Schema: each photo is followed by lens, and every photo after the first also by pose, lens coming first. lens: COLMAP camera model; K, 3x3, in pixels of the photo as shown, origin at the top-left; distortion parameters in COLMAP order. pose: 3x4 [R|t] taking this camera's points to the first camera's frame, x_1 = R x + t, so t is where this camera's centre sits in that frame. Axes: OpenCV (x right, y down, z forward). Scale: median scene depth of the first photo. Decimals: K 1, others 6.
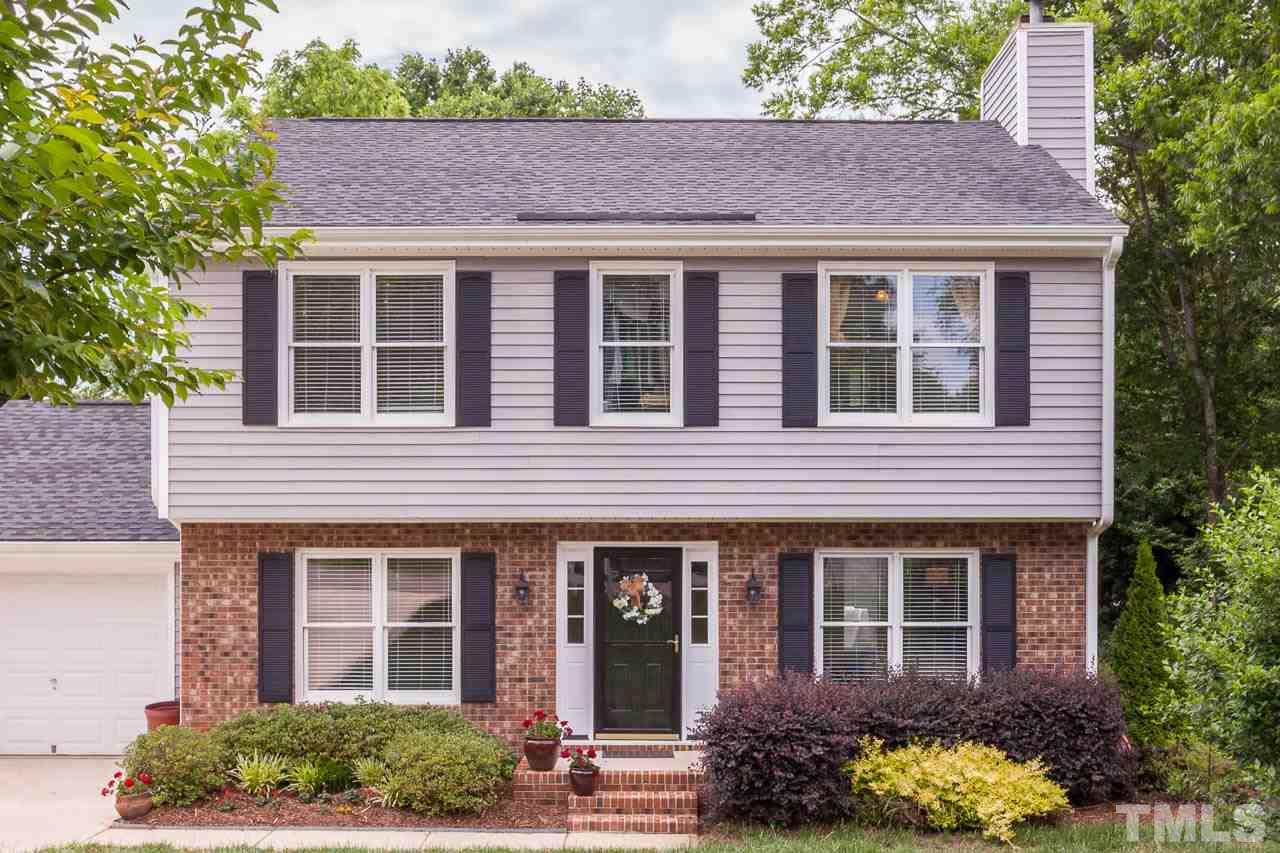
lens RADIAL K [[1493.0, 0, 656.3], [0, 1493.0, 546.6], [0, 0, 1]] dist [-0.043917, 0.011645]
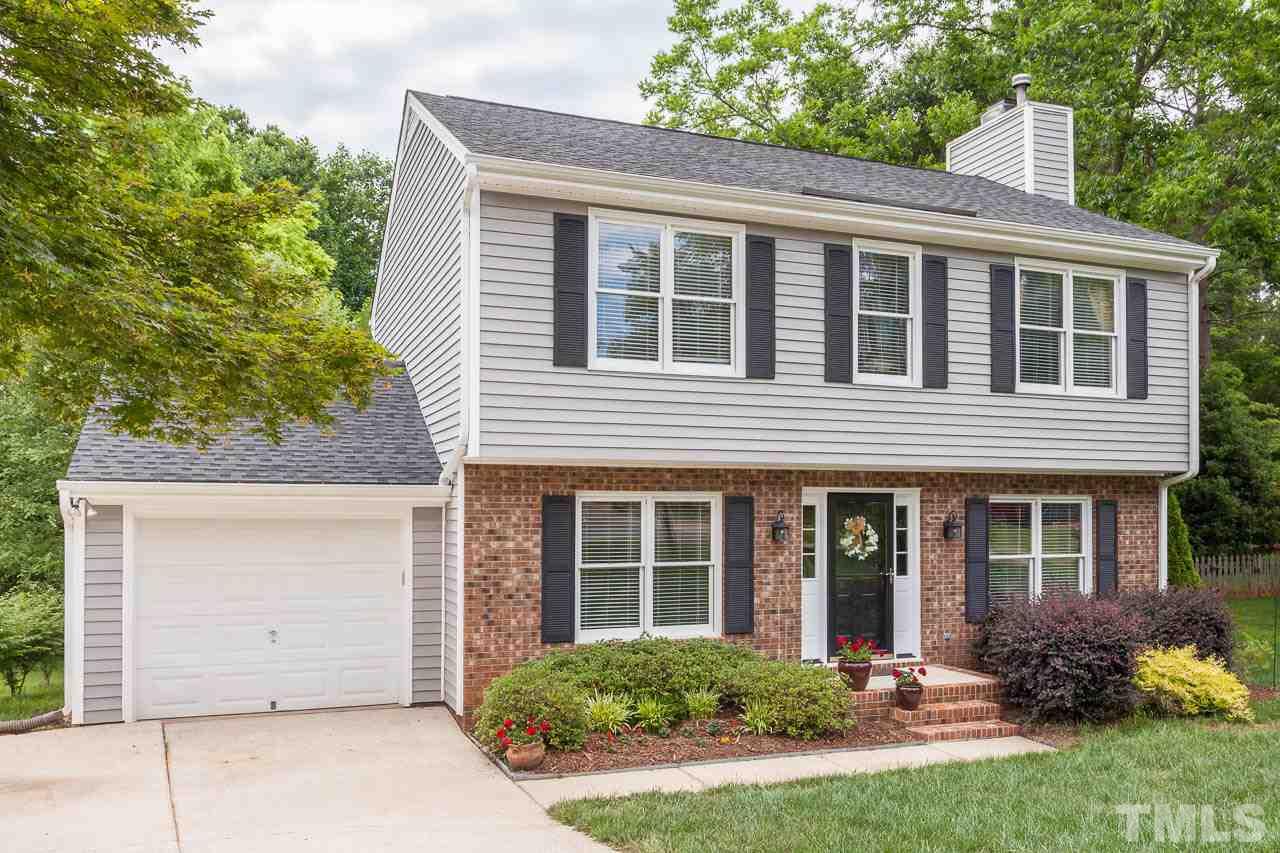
lens RADIAL K [[1078.2, 0, 703.5], [0, 1078.2, 511.6], [0, 0, 1]] dist [-0.036471, 0.003979]
pose [[0.923300, 0.000509, 0.384079, -0.445705], [0.005723, 0.999870, -0.015082, 0.026981], [-0.384037, 0.016124, 0.923177, 0.282612]]
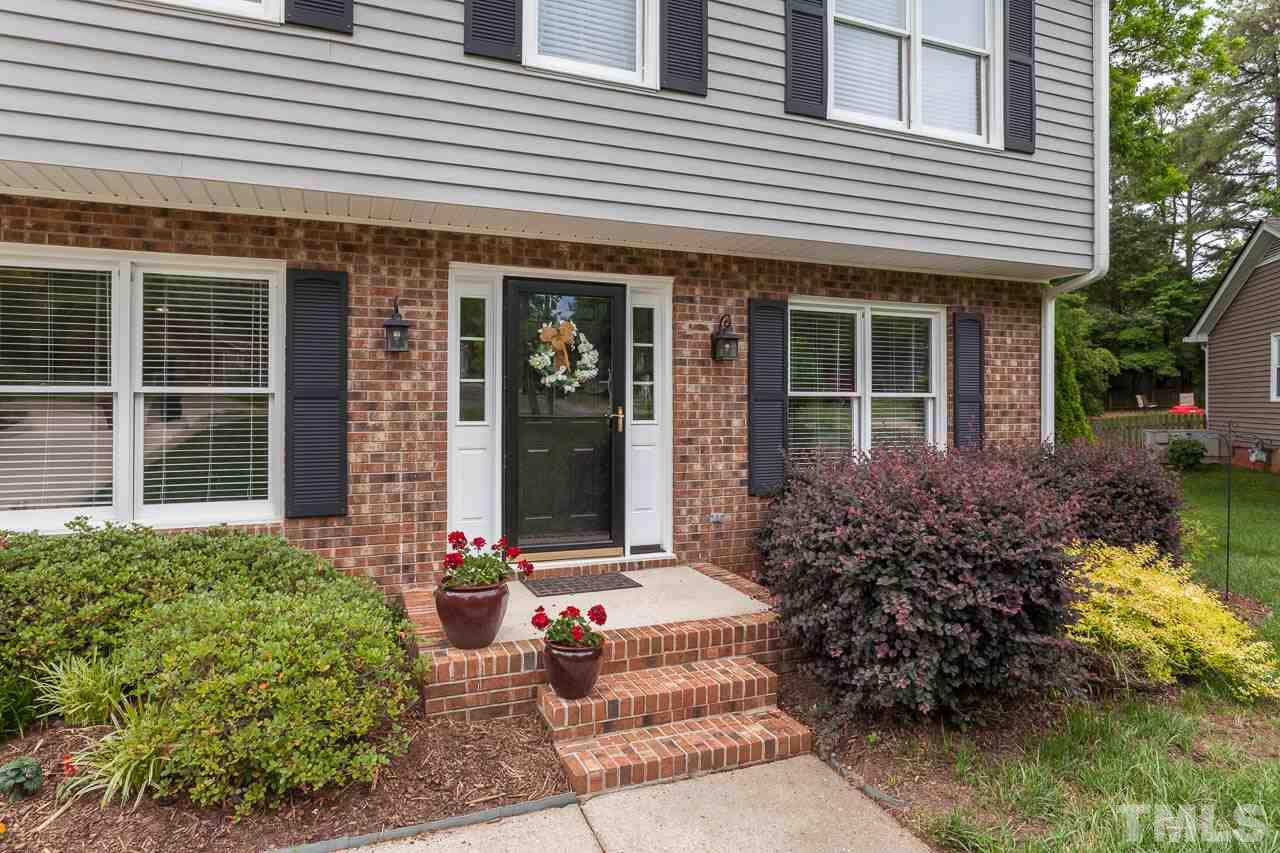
lens RADIAL K [[739.3, 0, 634.9], [0, 739.3, 405.0], [0, 0, 1]] dist [-0.016079, 0.000649]
pose [[0.929347, 0.000779, 0.369206, -0.109923], [0.003256, 0.999942, -0.010304, 0.062280], [-0.369193, 0.010778, 0.929290, 0.674929]]
